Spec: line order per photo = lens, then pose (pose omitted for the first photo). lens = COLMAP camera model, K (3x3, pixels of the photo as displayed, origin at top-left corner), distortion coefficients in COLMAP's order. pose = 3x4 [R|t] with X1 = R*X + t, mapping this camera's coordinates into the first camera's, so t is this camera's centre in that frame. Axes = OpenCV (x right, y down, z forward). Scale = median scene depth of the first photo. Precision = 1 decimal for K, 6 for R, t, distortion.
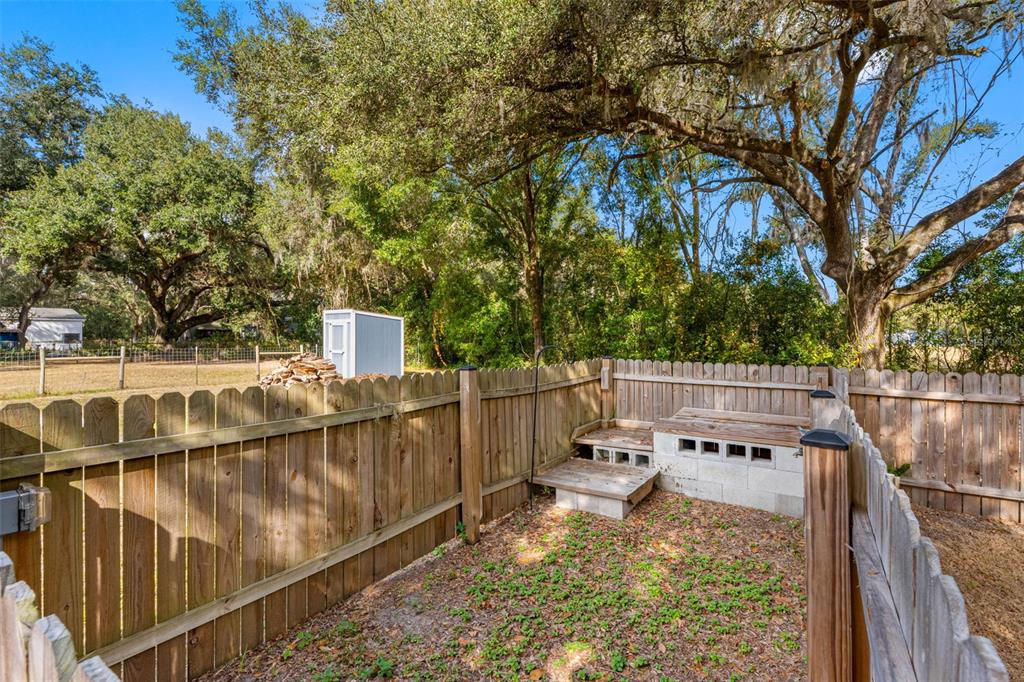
lens RADIAL K [[461.1, 0, 511.6], [0, 461.1, 335.0], [0, 0, 1]] dist [0.001959, -0.000834]
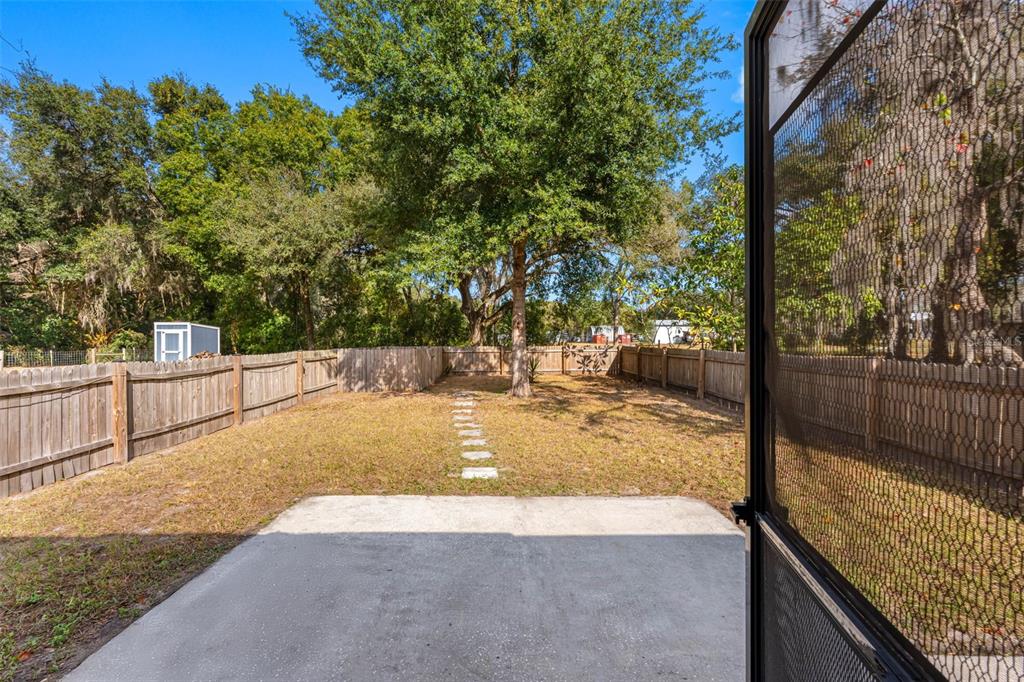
lens RADIAL K [[461.1, 0, 511.4], [0, 461.1, 336.6], [0, 0, 1]] dist [0.001959, -0.000834]
pose [[0.827059, -0.008806, 0.562045, -0.277604], [0.007580, 0.999961, 0.004512, -0.008401], [-0.562063, 0.000529, 0.827094, -0.694262]]
